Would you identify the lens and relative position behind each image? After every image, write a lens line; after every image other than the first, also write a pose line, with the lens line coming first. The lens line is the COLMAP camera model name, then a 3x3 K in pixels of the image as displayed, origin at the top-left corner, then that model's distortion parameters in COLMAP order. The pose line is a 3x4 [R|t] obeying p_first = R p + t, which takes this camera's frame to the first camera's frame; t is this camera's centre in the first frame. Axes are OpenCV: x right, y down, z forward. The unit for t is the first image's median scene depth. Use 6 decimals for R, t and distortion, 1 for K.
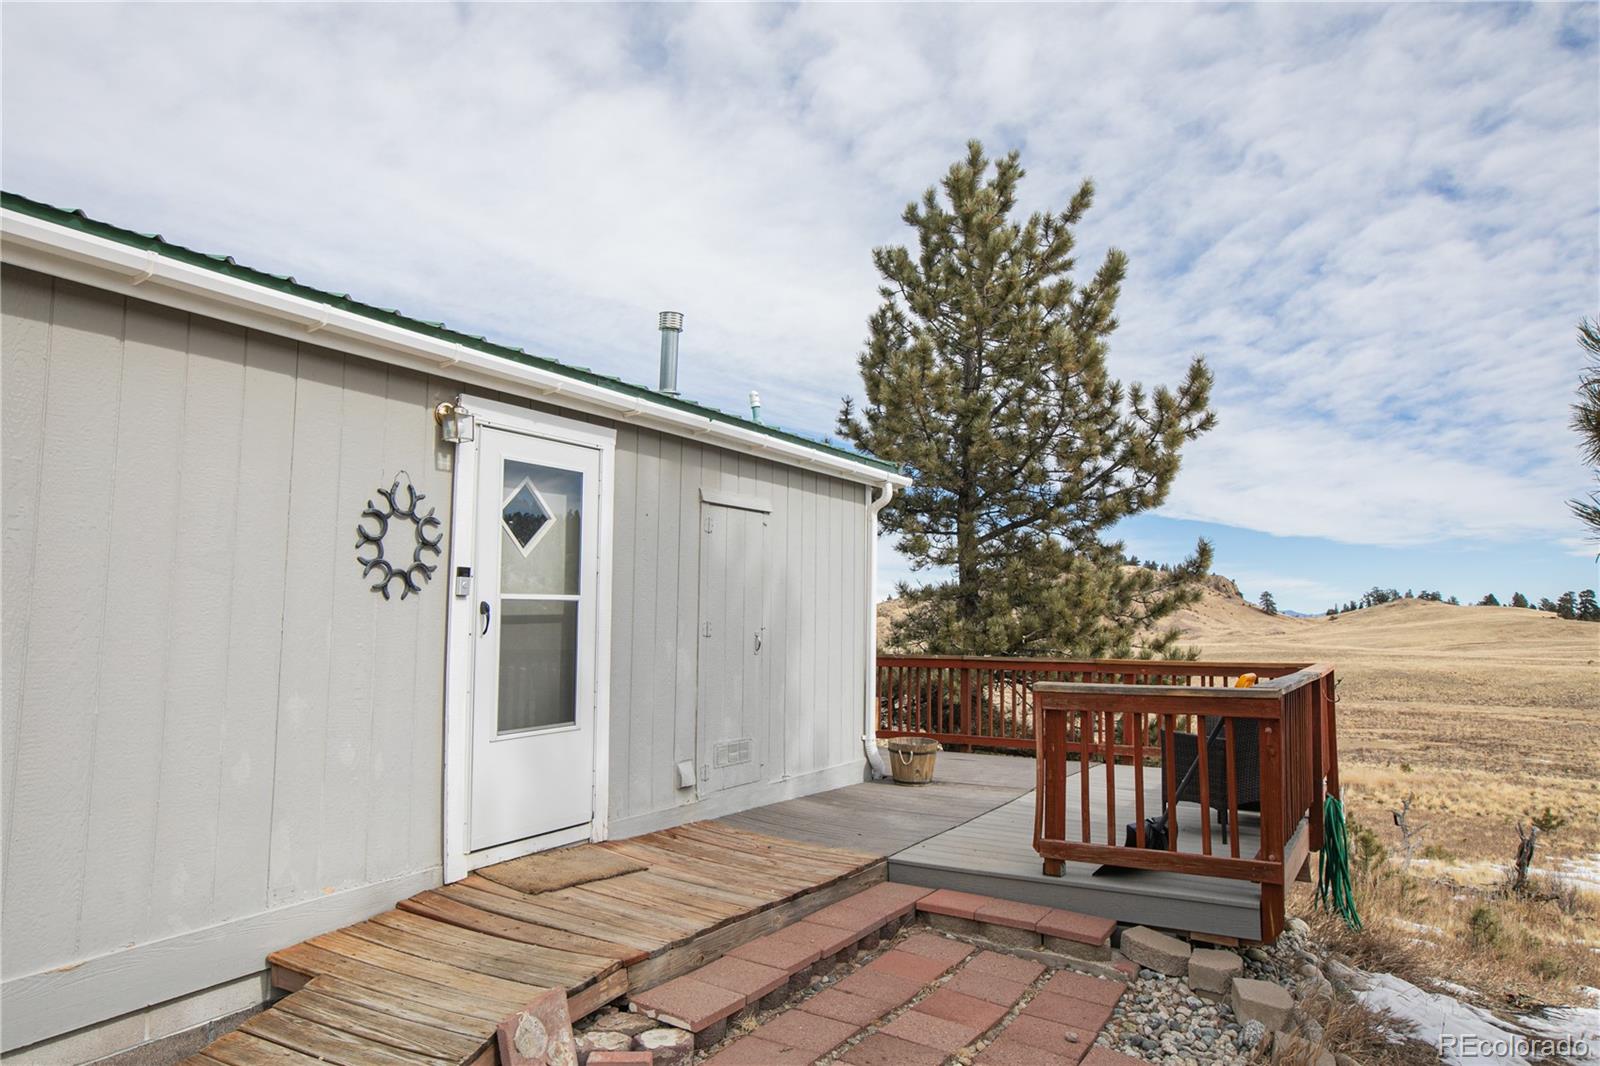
lens RADIAL K [[1007.0, 0, 800.0], [0, 1007.0, 533.0], [0, 0, 1]] dist [-0.005768, -0.001280]
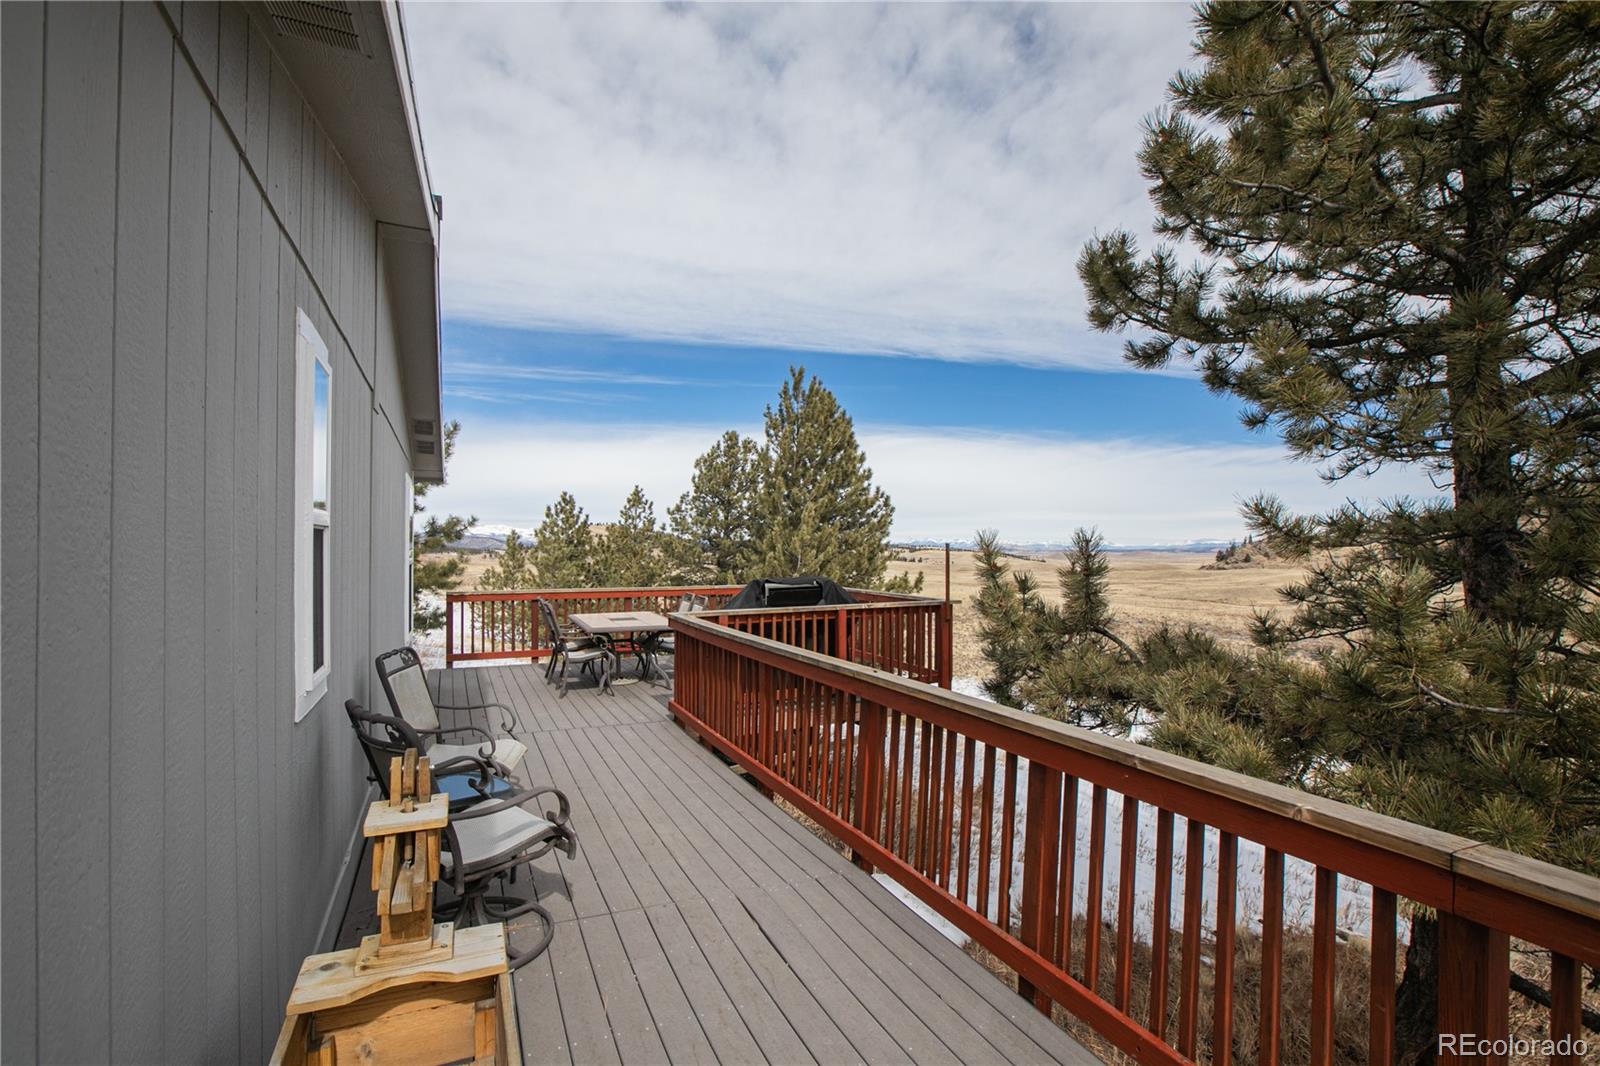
lens RADIAL K [[730.1, 0, 800.0], [0, 730.1, 533.0], [0, 0, 1]] dist [-0.021697, 0.000564]
pose [[0.834680, -0.008008, -0.550677, 0.097532], [0.047323, 0.997239, 0.057228, 0.034270], [0.548698, -0.073827, 0.832755, 0.616260]]
